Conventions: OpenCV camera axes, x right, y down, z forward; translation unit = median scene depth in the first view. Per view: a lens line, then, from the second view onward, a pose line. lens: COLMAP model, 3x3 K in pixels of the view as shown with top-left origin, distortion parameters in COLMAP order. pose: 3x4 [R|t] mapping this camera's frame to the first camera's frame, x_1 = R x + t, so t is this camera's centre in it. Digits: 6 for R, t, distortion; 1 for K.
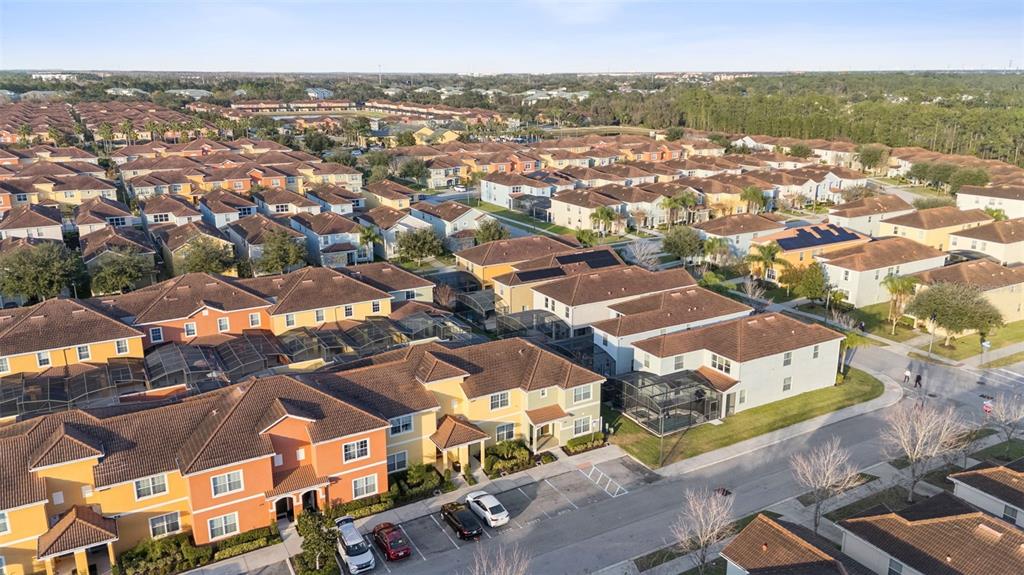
lens RADIAL K [[734.0, 0, 512.0], [0, 734.0, 287.5], [0, 0, 1]] dist [0.049204, -0.000730]
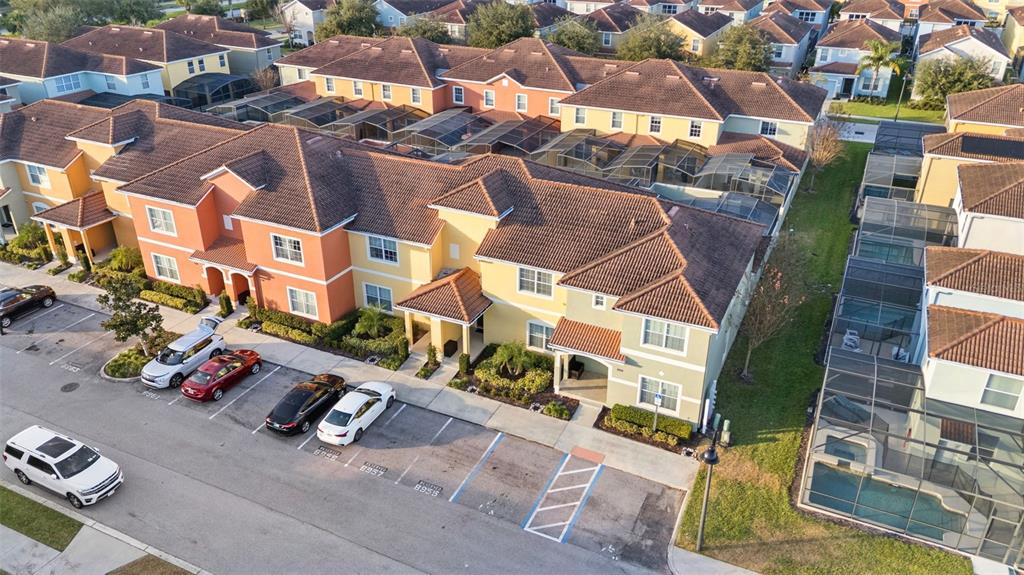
lens RADIAL K [[734.0, 0, 512.0], [0, 734.0, 287.5], [0, 0, 1]] dist [0.049204, -0.000730]
pose [[0.578830, 0.383181, -0.719811, 0.377915], [-0.229317, 0.923585, 0.307254, -0.013773], [0.782540, -0.012783, 0.622469, 0.608925]]
